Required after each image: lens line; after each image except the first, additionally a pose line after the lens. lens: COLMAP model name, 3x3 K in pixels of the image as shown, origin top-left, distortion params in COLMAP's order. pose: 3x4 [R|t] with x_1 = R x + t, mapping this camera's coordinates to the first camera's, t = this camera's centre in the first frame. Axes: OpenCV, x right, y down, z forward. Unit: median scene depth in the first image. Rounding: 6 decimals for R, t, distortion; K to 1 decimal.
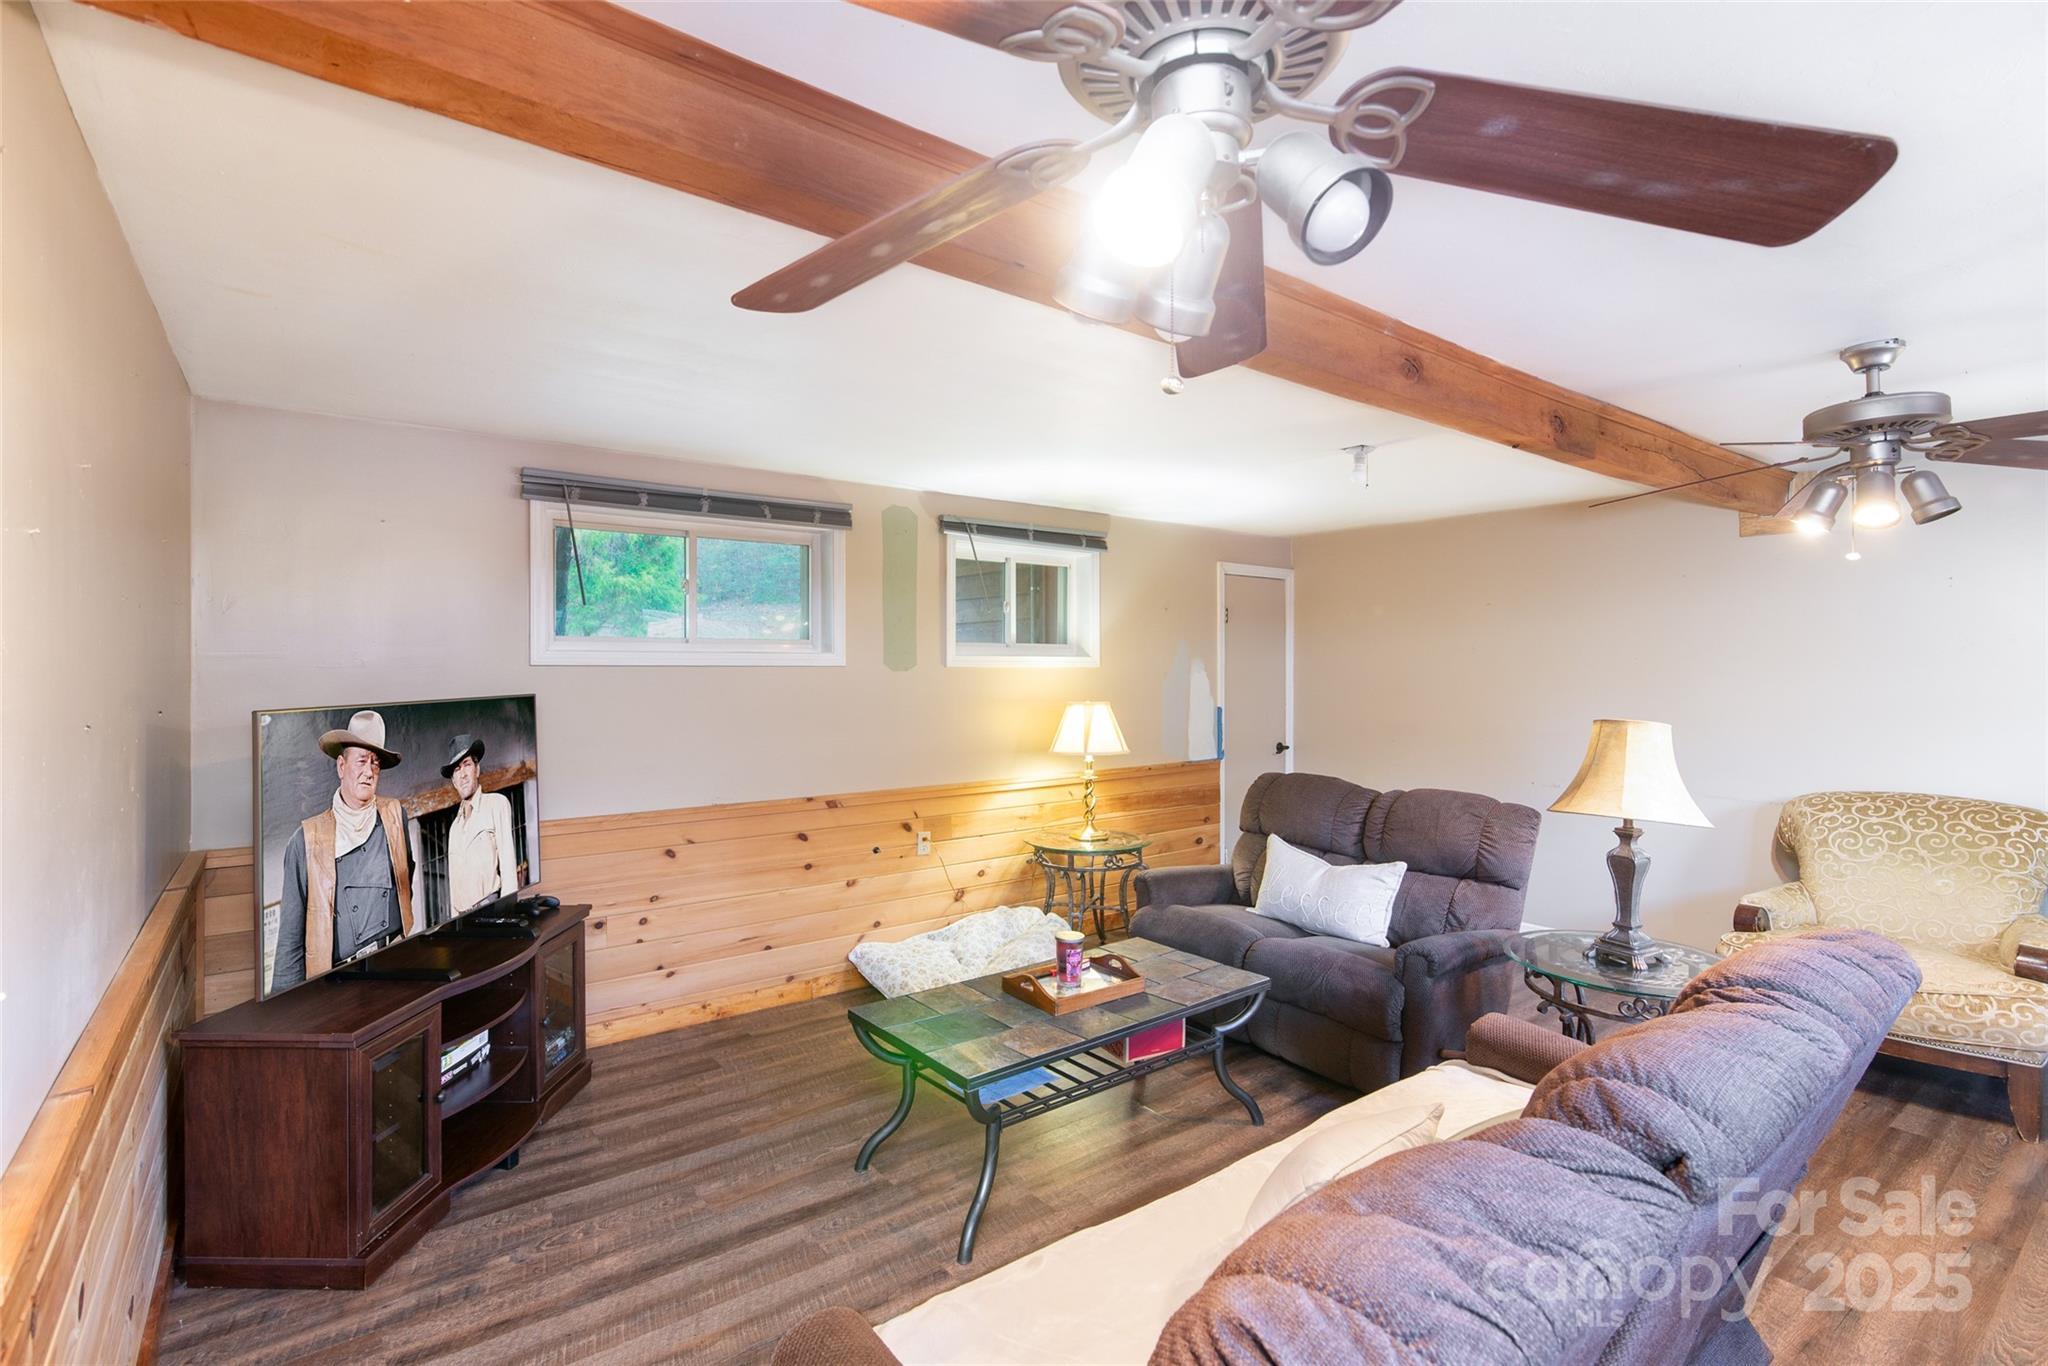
lens RADIAL K [[941.5, 0, 1014.7], [0, 941.5, 669.7], [0, 0, 1]] dist [-0.001889, 0.001167]
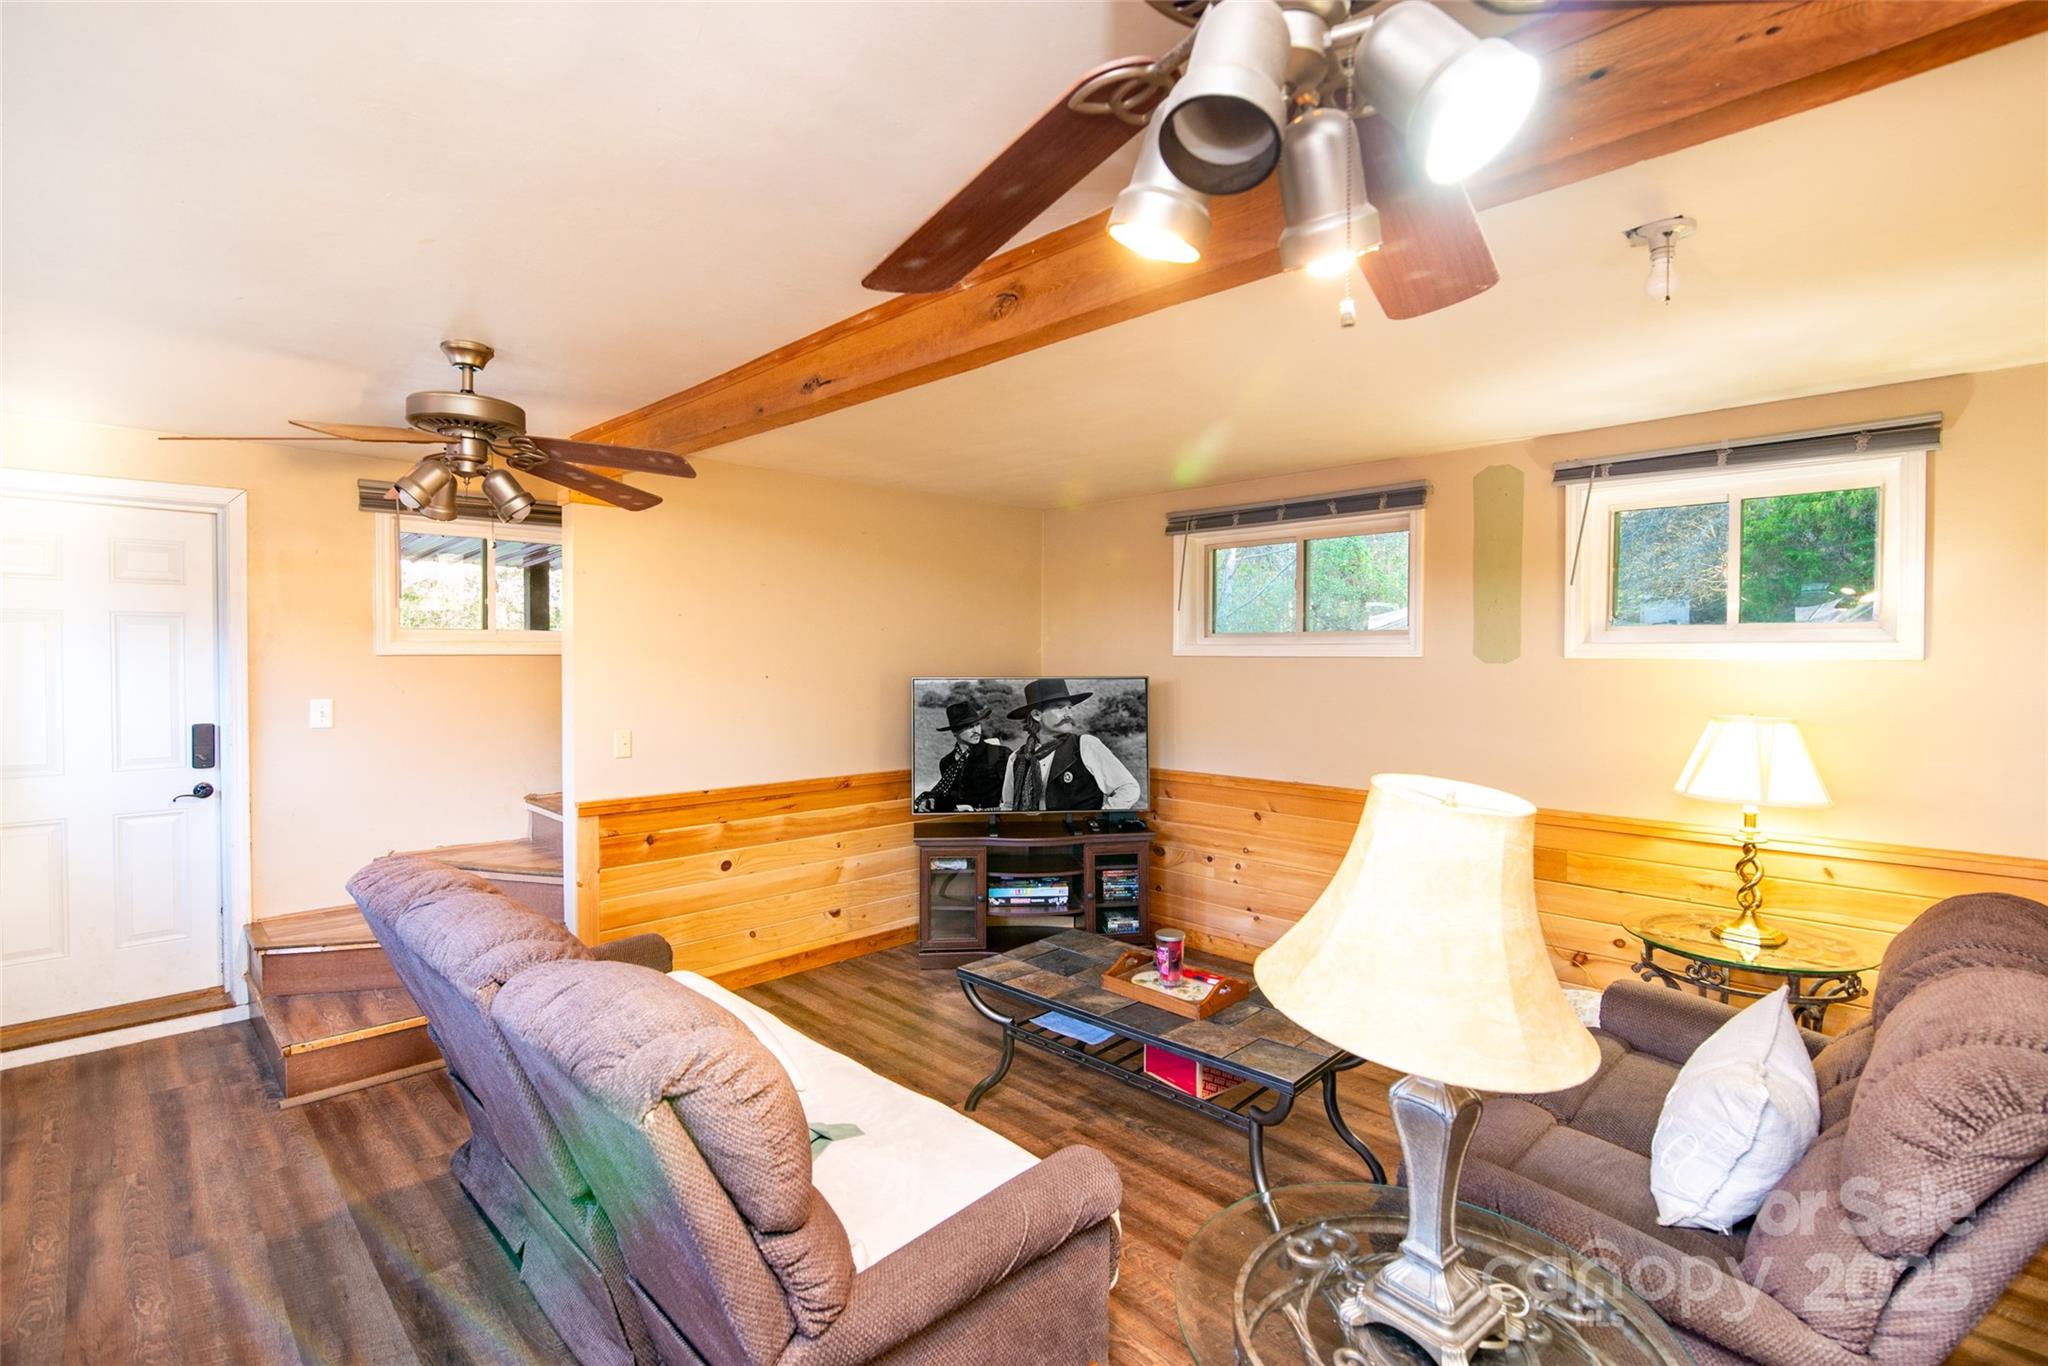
lens RADIAL K [[941.5, 0, 1017.4], [0, 941.5, 678.7], [0, 0, 1]] dist [-0.001889, 0.001167]
pose [[0.140530, 0.024219, -0.989780, 0.680299], [-0.007959, 0.999696, 0.023331, -0.001096], [0.990044, 0.004599, 0.140680, 0.484093]]
